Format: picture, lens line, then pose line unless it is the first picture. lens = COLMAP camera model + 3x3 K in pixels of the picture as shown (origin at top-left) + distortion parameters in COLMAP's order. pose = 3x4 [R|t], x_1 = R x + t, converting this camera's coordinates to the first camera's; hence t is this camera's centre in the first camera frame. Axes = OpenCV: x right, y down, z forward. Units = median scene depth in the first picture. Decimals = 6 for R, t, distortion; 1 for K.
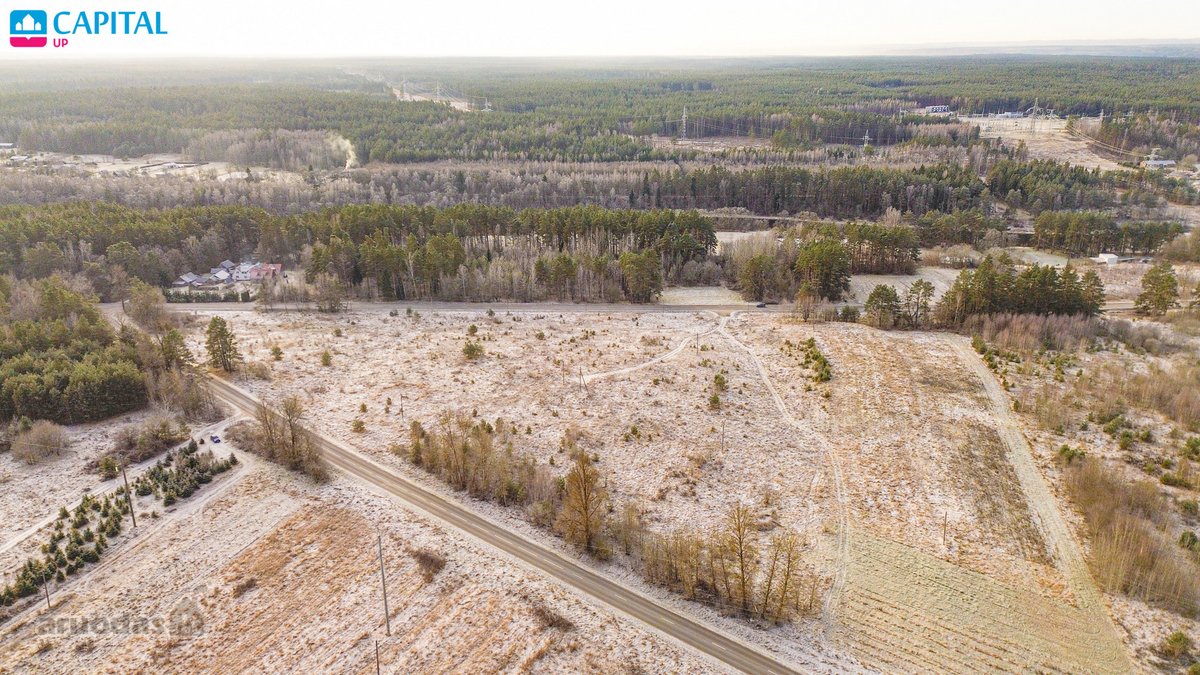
lens RADIAL K [[835.9, 0, 598.6], [0, 835.9, 328.6], [0, 0, 1]] dist [0.088152, -0.085599]
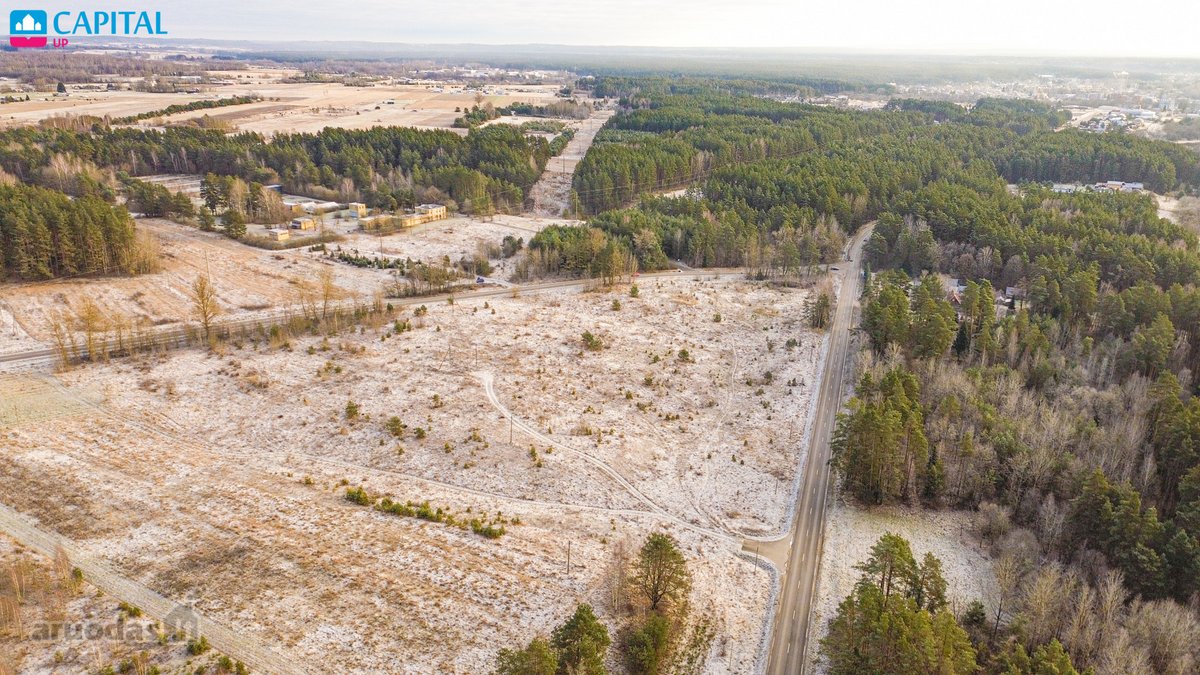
lens RADIAL K [[835.9, 0, 596.0], [0, 835.9, 330.3], [0, 0, 1]] dist [0.088152, -0.085599]
pose [[-0.285482, 0.311286, -0.906422, 0.638923], [-0.313811, 0.863281, 0.395307, -0.323784], [0.905551, 0.397298, -0.148766, 0.963067]]
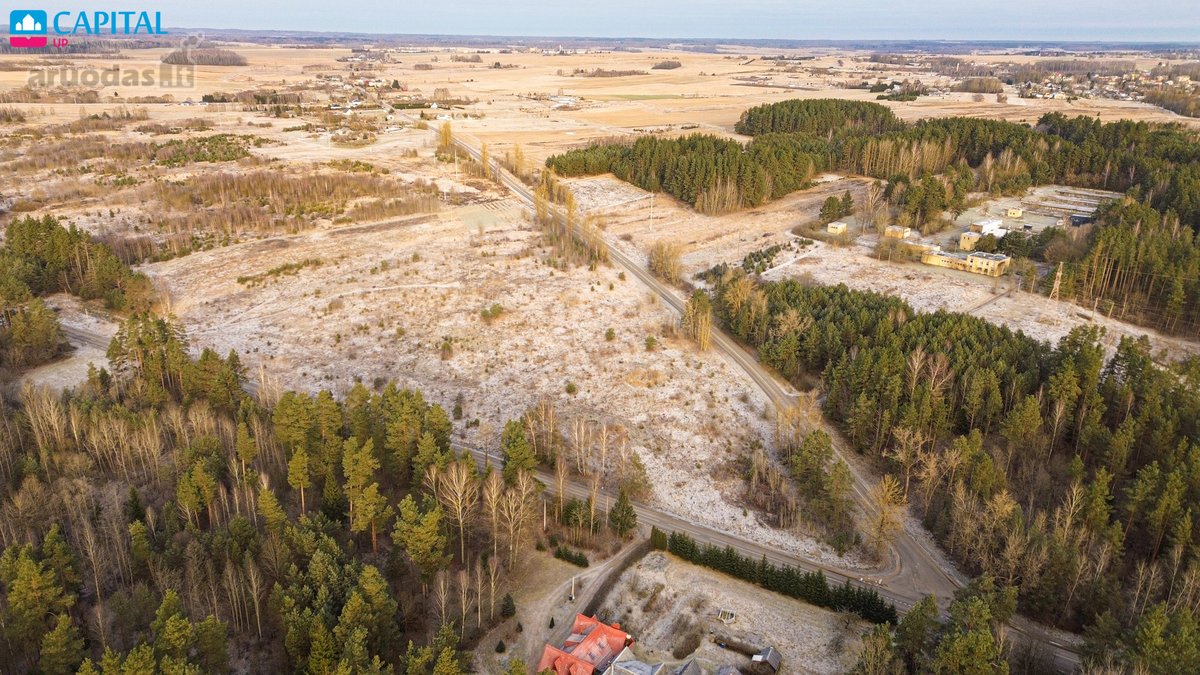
lens RADIAL K [[835.9, 0, 600.7], [0, 835.9, 335.8], [0, 0, 1]] dist [0.088152, -0.085599]
pose [[-0.871164, -0.167199, 0.461646, -0.651100], [0.150899, 0.803552, 0.575790, -0.461407], [-0.467228, 0.571269, -0.674796, 1.408071]]
